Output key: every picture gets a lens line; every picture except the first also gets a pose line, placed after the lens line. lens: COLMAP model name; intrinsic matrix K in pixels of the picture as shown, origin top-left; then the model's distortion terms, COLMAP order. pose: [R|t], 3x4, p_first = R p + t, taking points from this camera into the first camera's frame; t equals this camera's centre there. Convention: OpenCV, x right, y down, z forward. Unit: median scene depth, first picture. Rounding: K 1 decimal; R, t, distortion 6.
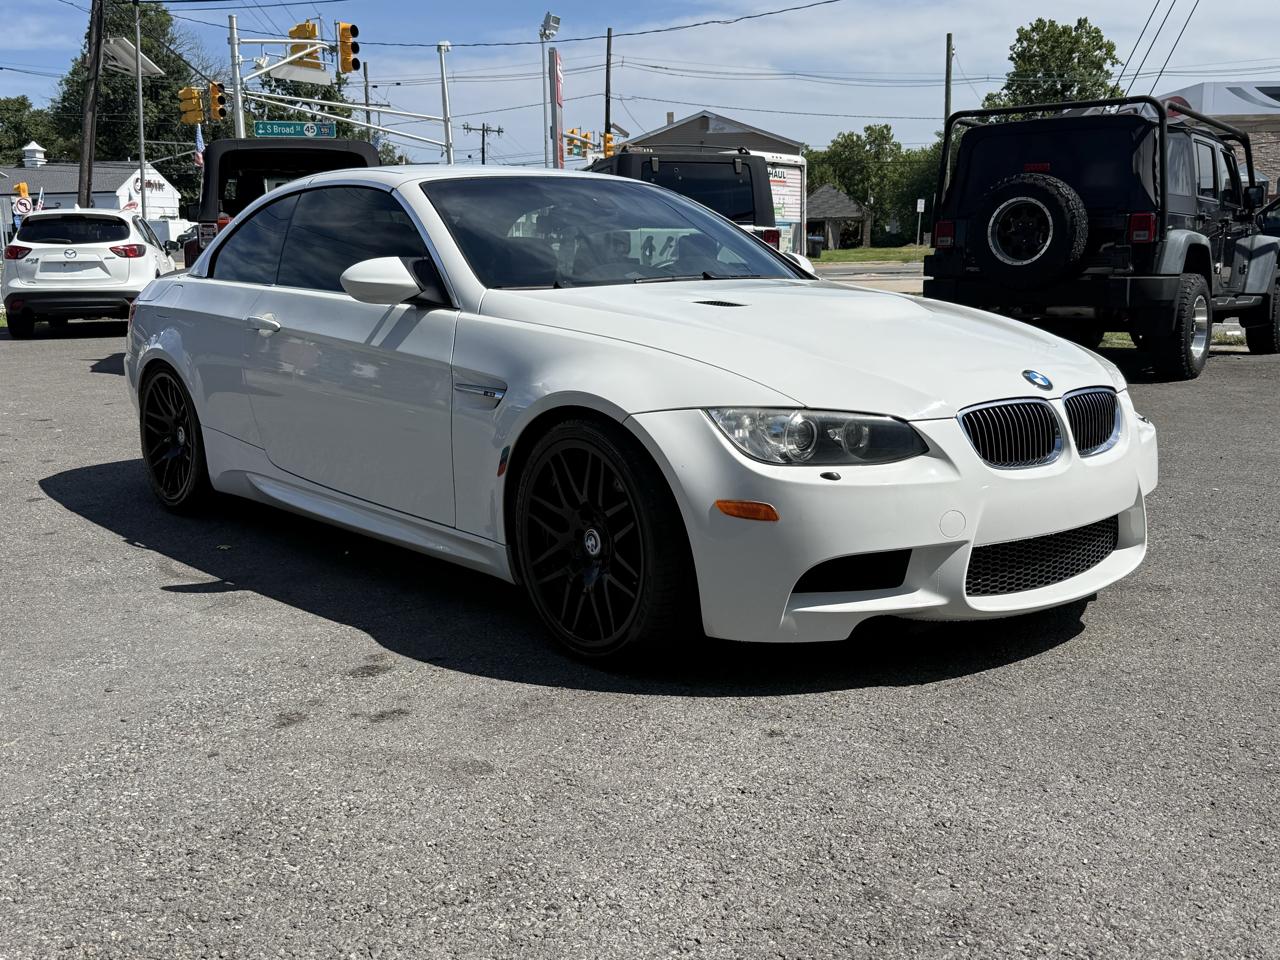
lens RADIAL K [[1257.0, 0, 636.1], [0, 1257.0, 475.7], [0, 0, 1]] dist [0.182999, -0.403057]
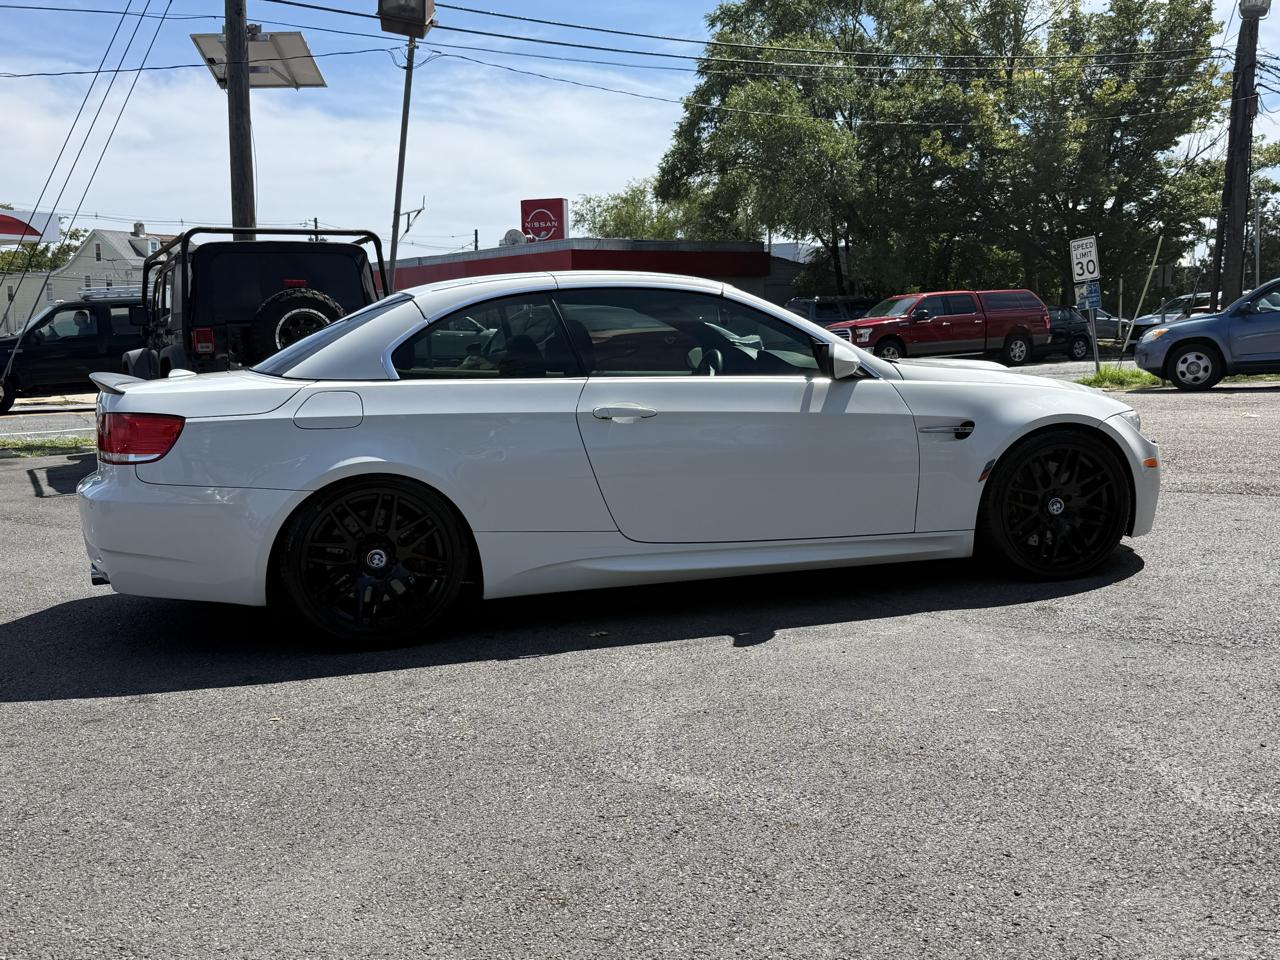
lens RADIAL K [[1250.1, 0, 643.6], [0, 1250.1, 484.0], [0, 0, 1]] dist [0.199451, -0.475253]
pose [[0.416759, -0.106884, 0.902711, -0.774413], [0.182673, 0.982652, 0.032014, -0.056218], [-0.890473, 0.151558, 0.429054, 0.338010]]
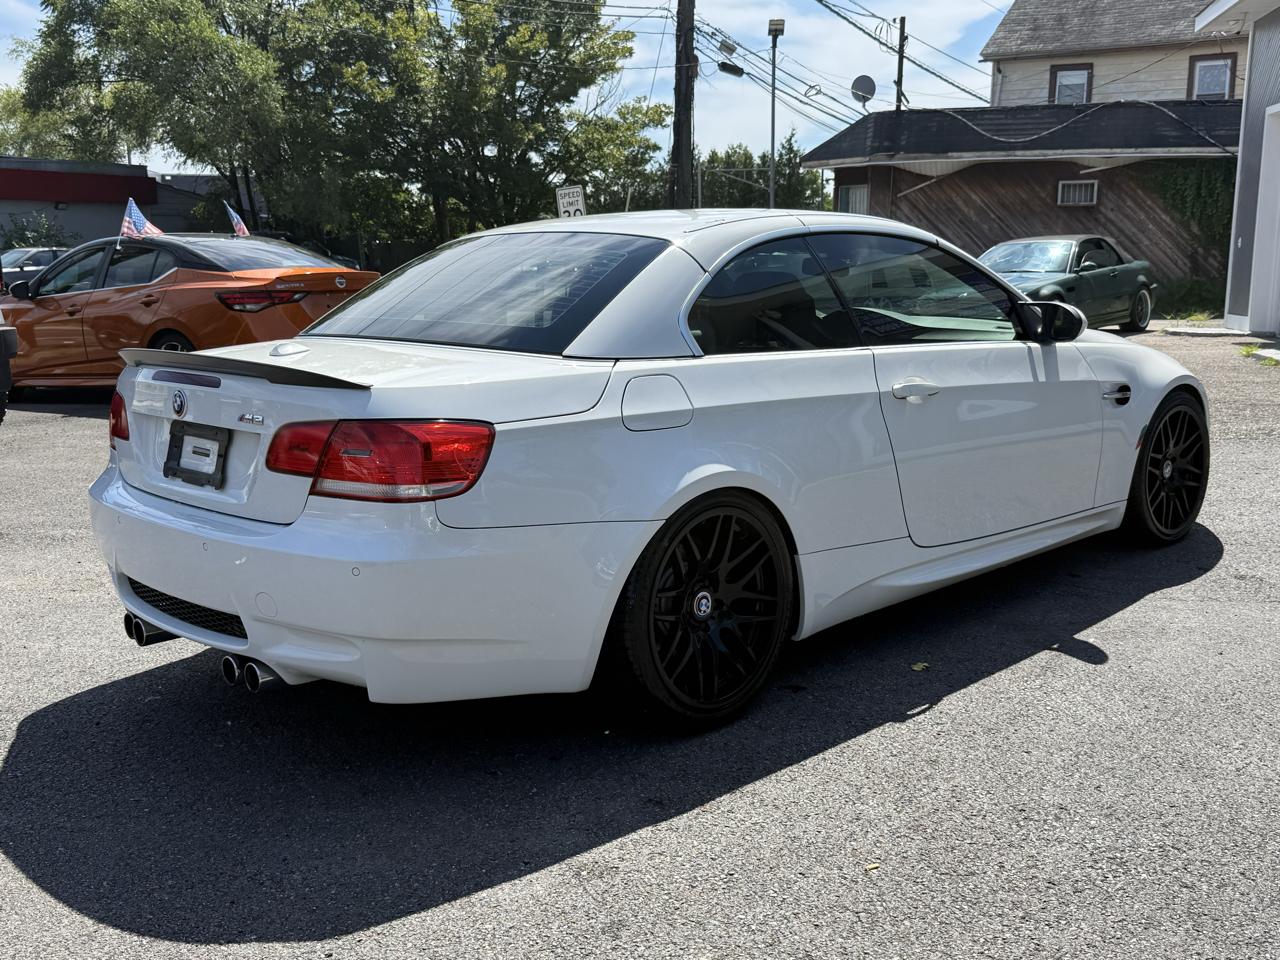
lens RADIAL K [[1257.0, 0, 636.1], [0, 1257.0, 475.7], [0, 0, 1]] dist [0.182999, -0.403057]
pose [[-0.078651, -0.154009, 0.984934, -0.706187], [0.185657, 0.968447, 0.166256, -0.150070], [-0.979462, 0.195936, -0.047576, 0.771933]]
